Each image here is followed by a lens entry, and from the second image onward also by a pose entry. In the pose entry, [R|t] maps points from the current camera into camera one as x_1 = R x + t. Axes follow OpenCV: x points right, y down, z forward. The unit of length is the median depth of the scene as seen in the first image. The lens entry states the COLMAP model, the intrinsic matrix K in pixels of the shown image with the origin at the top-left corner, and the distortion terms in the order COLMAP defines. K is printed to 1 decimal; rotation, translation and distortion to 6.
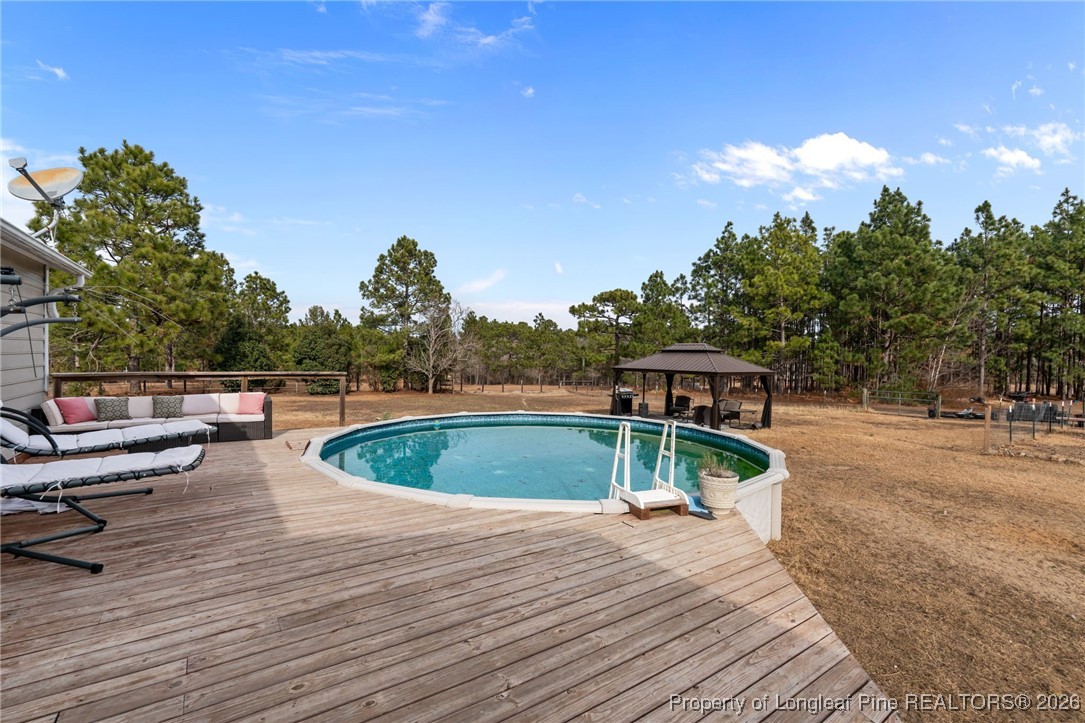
lens RADIAL K [[474.1, 0, 537.7], [0, 474.1, 361.5], [0, 0, 1]] dist [-0.010365, 0.000830]
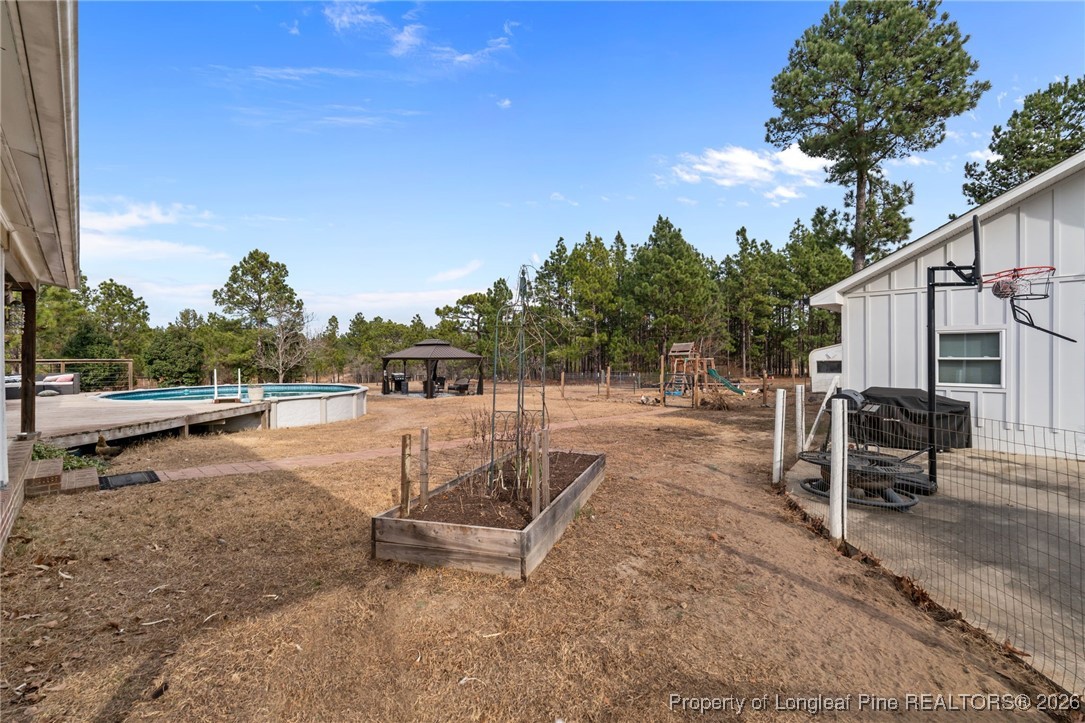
lens RADIAL K [[474.1, 0, 539.3], [0, 474.1, 356.3], [0, 0, 1]] dist [-0.010365, 0.000830]
pose [[0.983824, -0.024546, 0.177446, 0.711605], [0.026293, 0.999626, -0.007504, 0.063996], [-0.177196, 0.012048, 0.984102, -0.903741]]
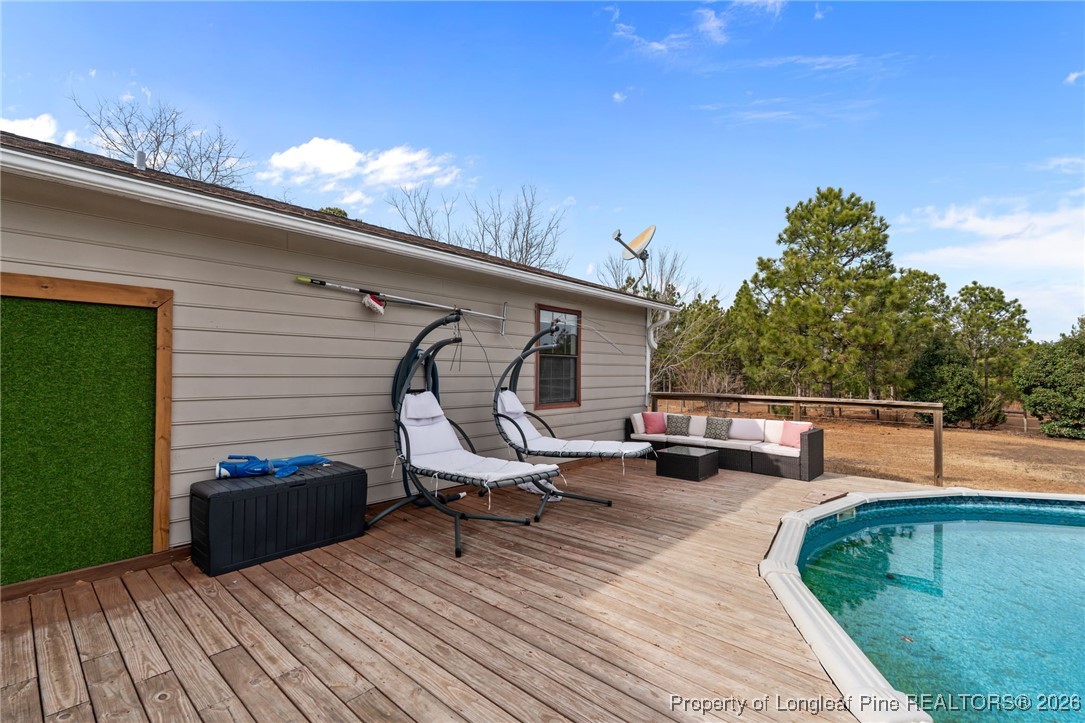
lens RADIAL K [[474.1, 0, 539.2], [0, 474.1, 361.9], [0, 0, 1]] dist [-0.010365, 0.000830]
pose [[0.241623, -0.036006, -0.969702, 0.092702], [-0.018089, 0.998971, -0.041600, 0.002015], [0.970202, 0.027593, 0.240723, 0.295500]]
